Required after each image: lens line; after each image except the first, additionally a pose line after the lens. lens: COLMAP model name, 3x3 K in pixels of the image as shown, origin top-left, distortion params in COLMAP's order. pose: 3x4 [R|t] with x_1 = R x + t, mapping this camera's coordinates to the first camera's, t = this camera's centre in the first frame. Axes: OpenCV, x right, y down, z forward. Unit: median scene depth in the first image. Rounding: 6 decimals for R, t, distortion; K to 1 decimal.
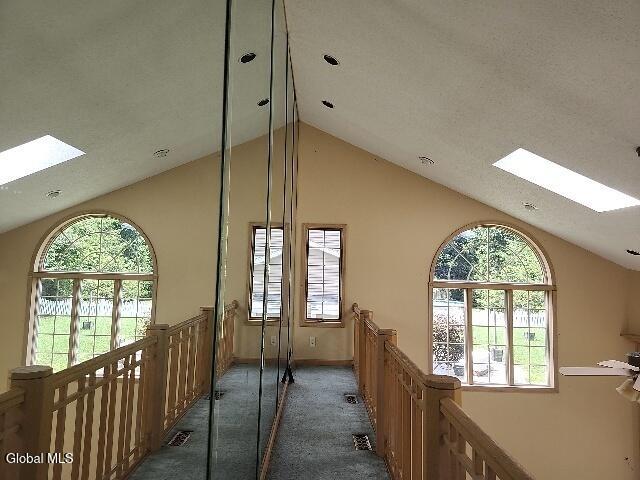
lens RADIAL K [[467.0, 0, 304.6], [0, 467.0, 229.7], [0, 0, 1]] dist [0.007265, 0.001399]
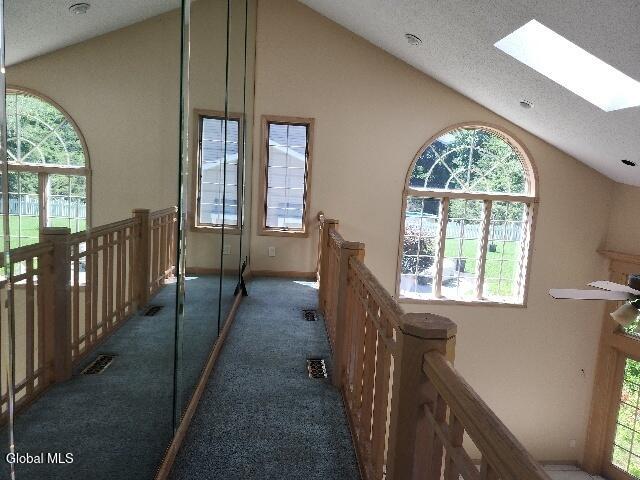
lens RADIAL K [[460.1, 0, 320.0], [0, 460.1, 240.0], [0, 0, 1]] dist [0.002586, 0.001242]
pose [[0.995473, 0.021324, 0.092624, 0.032672], [-0.040616, 0.976488, 0.211711, 0.031380], [-0.085931, -0.214514, 0.972933, 0.163358]]
